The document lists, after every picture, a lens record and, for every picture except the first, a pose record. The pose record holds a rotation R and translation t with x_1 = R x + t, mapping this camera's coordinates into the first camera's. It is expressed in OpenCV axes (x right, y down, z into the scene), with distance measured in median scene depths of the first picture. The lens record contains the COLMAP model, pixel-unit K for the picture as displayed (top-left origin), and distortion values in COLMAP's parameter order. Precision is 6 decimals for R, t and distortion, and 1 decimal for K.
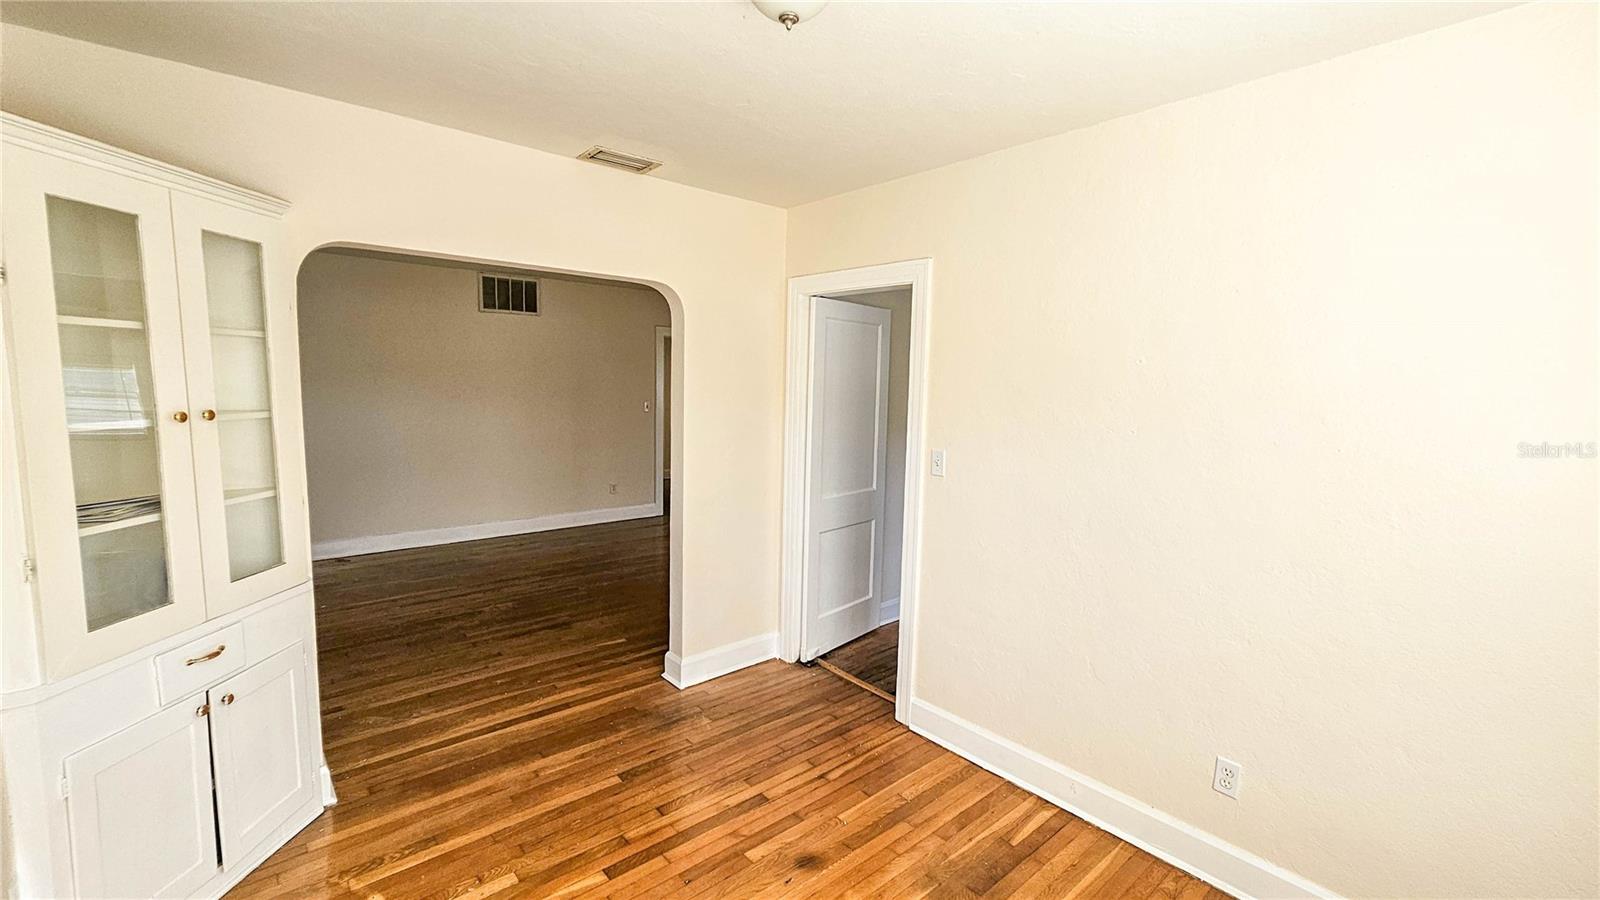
lens RADIAL K [[648.8, 0, 800.0], [0, 648.8, 450.0], [0, 0, 1]] dist [-0.001466, -0.000196]
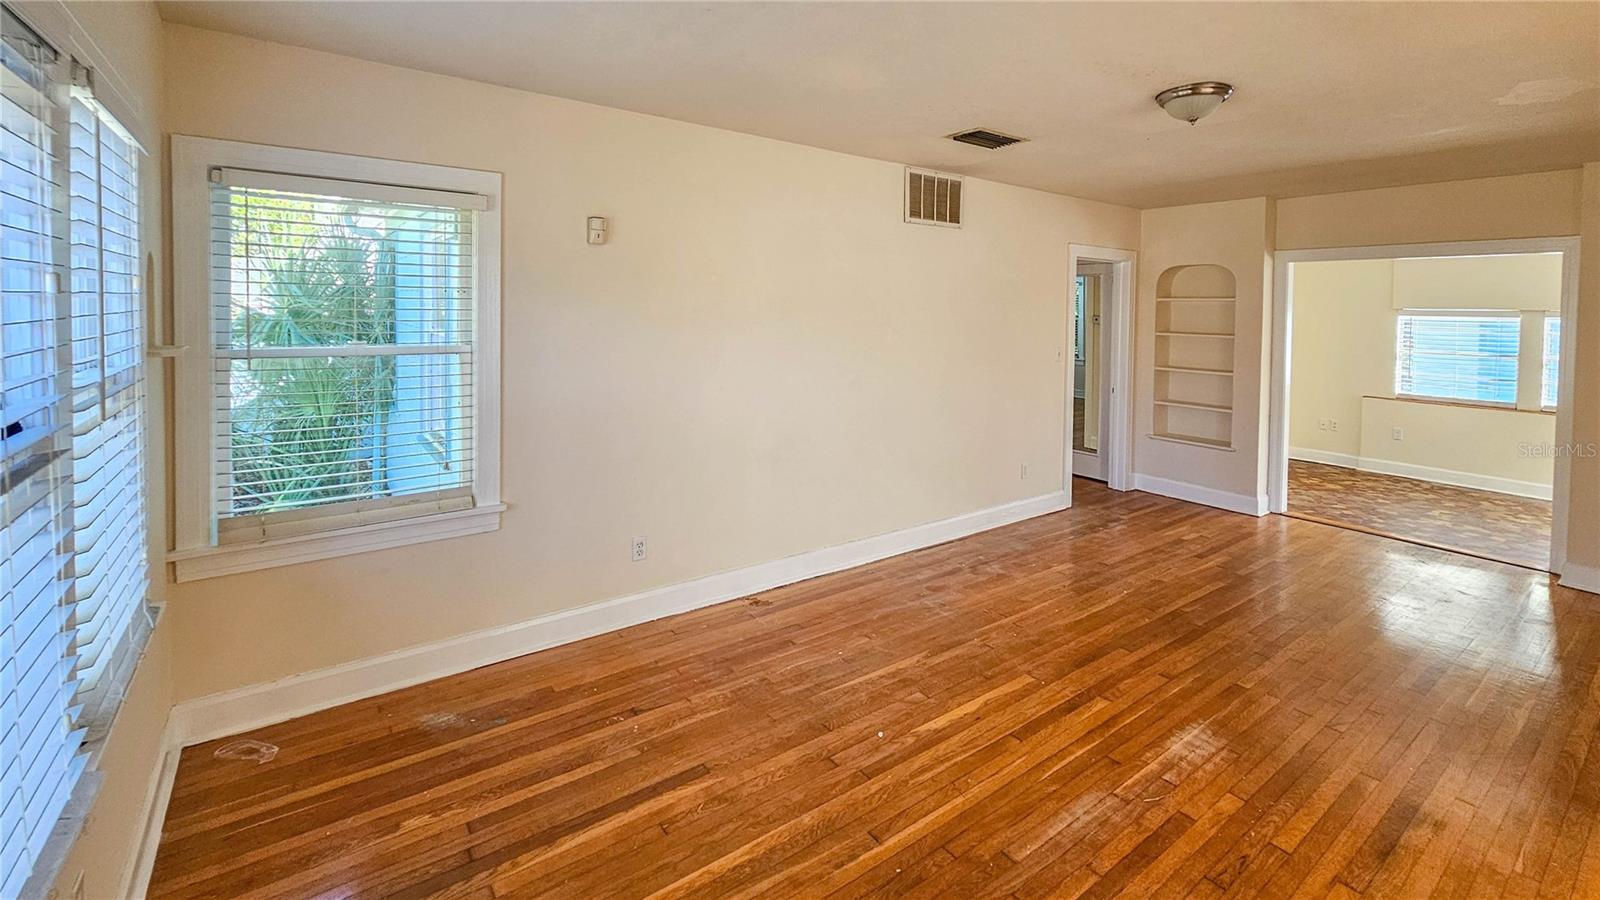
lens RADIAL K [[682.6, 0, 826.8], [0, 682.6, 324.2], [0, 0, 1]] dist [0.000085, -0.000119]
pose [[0.998092, 0.000153, -0.061752, -1.148646], [-0.005686, 0.995976, -0.089438, -0.082607], [0.061490, 0.089618, 0.994076, 0.602258]]
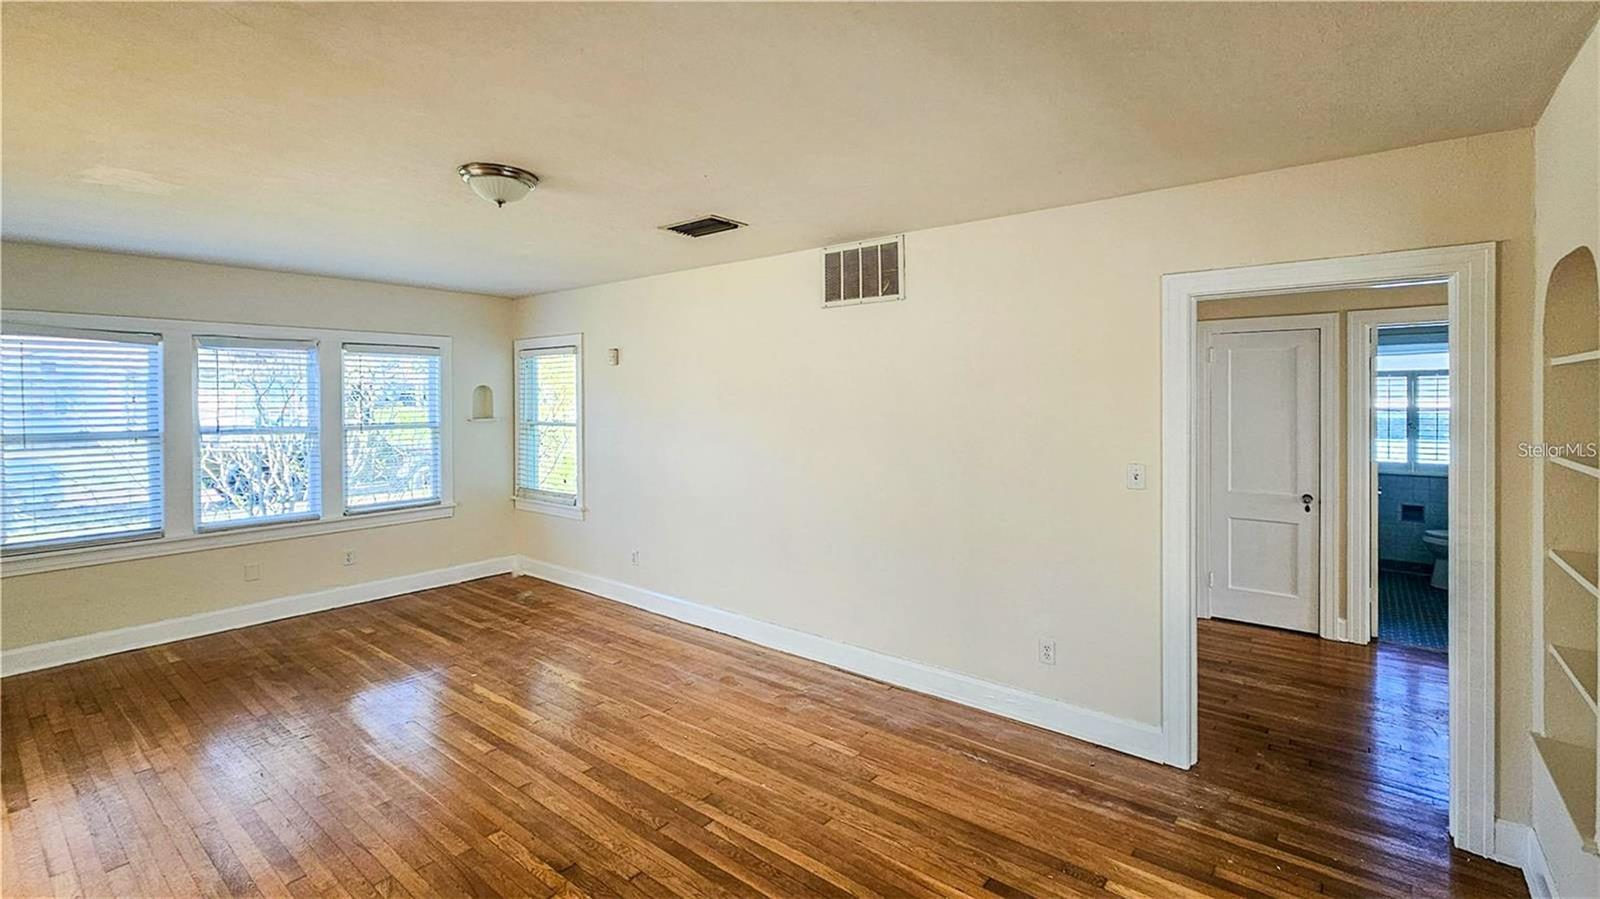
lens RADIAL K [[685.4, 0, 849.3], [0, 685.4, 404.9], [0, 0, 1]] dist [0.000839, 0.000066]
pose [[0.223325, -0.009207, -0.974701, 0.391371], [-0.101354, 0.994316, -0.032615, -0.207029], [0.969460, 0.106074, 0.221122, 1.905900]]
